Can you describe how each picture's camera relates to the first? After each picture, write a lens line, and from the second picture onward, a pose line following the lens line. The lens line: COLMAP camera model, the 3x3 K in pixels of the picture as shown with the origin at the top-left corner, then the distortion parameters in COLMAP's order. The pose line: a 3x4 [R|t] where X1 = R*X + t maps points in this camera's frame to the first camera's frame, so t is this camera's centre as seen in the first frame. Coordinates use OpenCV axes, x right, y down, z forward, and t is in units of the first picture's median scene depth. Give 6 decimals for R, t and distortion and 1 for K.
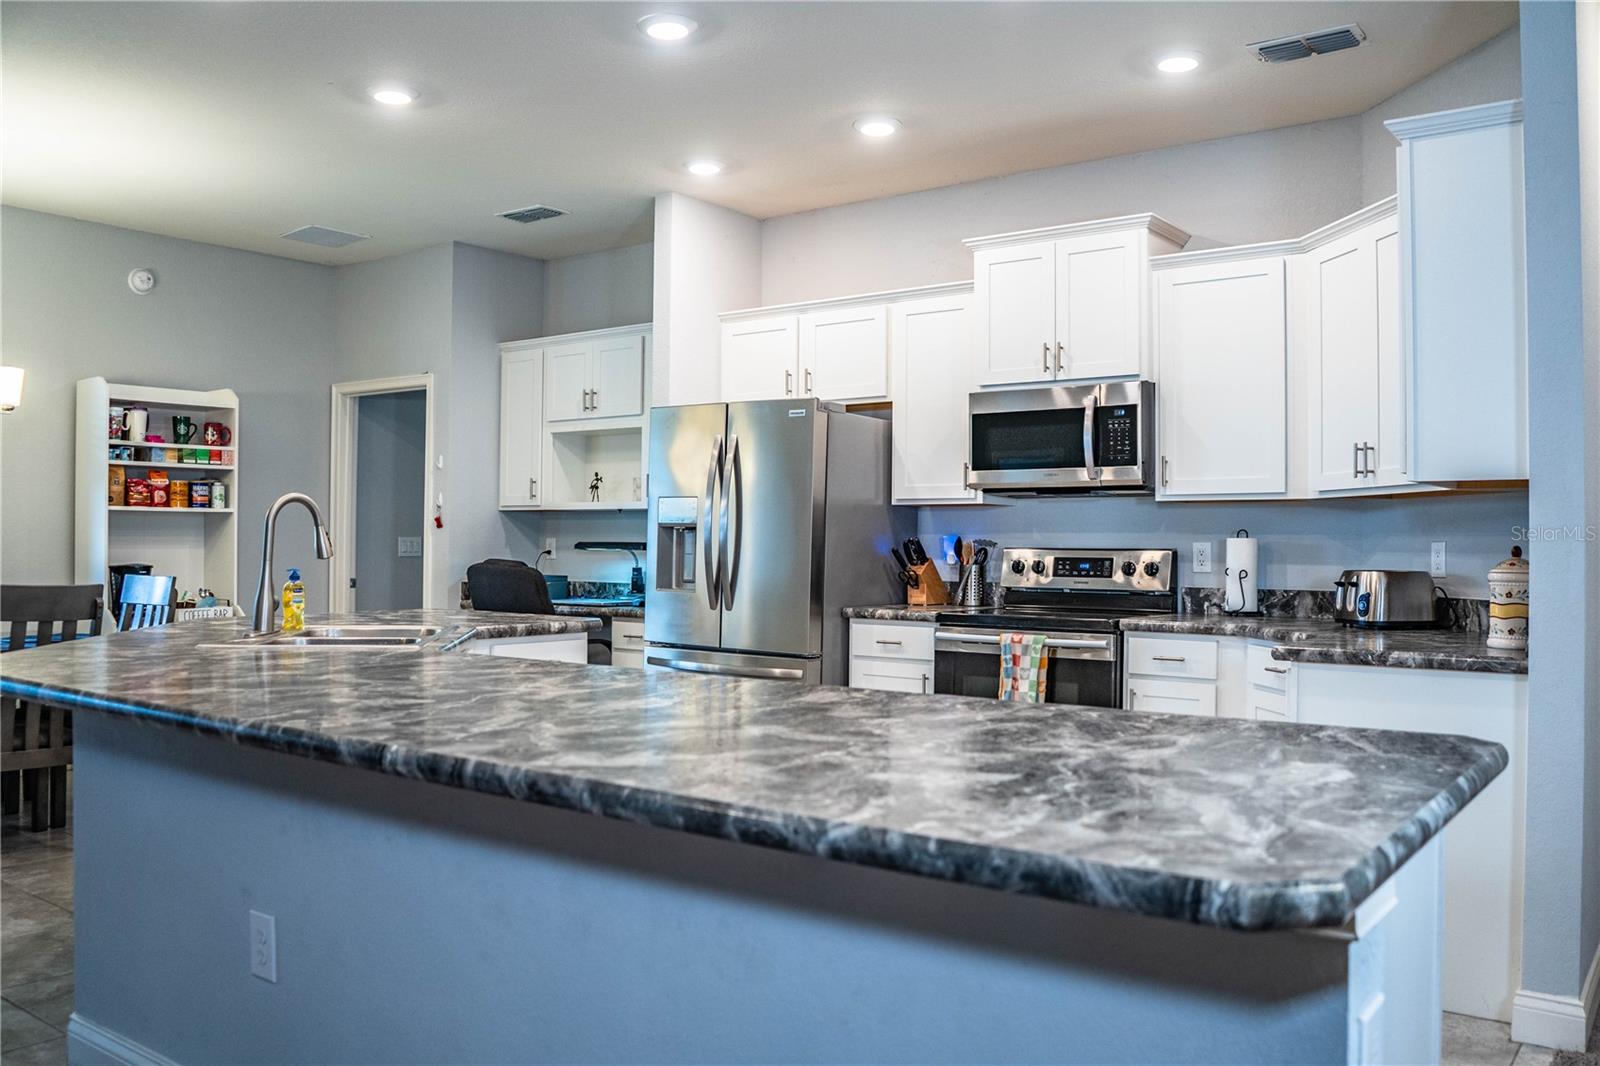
lens RADIAL K [[1303.6, 0, 794.1], [0, 1303.6, 533.2], [0, 0, 1]] dist [-0.105564, 0.063325]
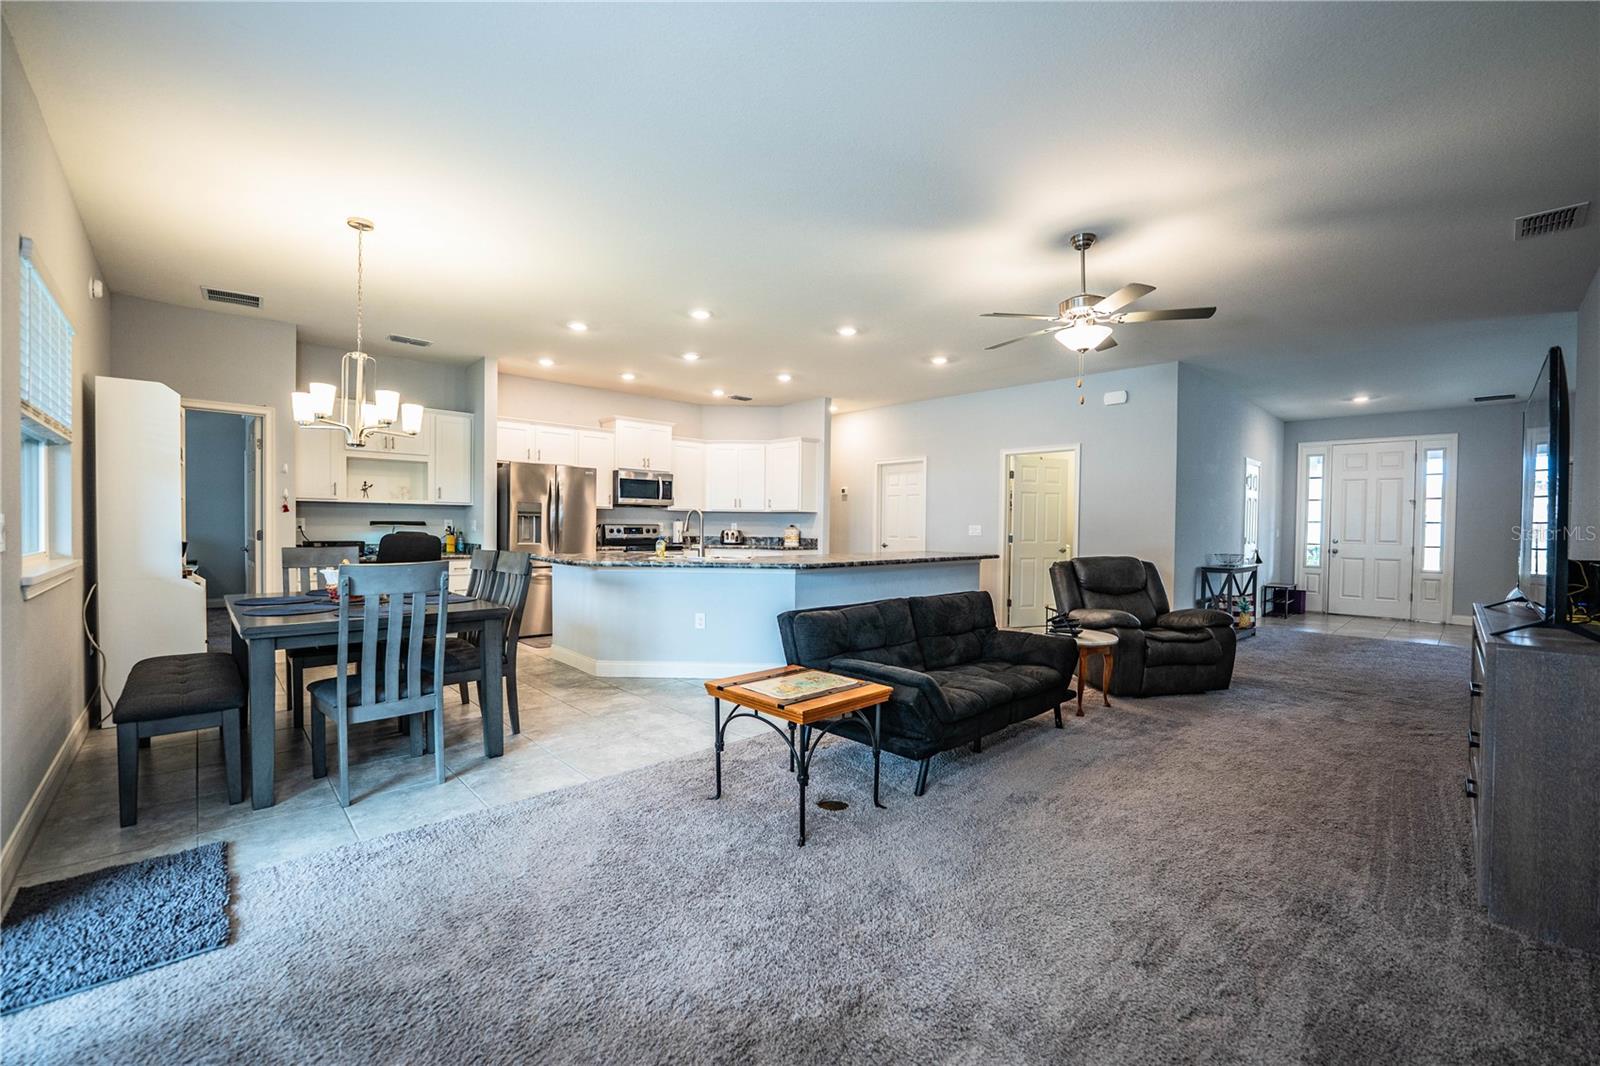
lens RADIAL K [[654.3, 0, 800.0], [0, 654.3, 537.4], [0, 0, 1]] dist [-0.023056, 0.002065]
pose [[0.159197, -0.024673, 0.986939, -1.025547], [-0.017050, 0.999470, 0.027736, -0.005791], [-0.987100, -0.021243, 0.158692, 0.311973]]
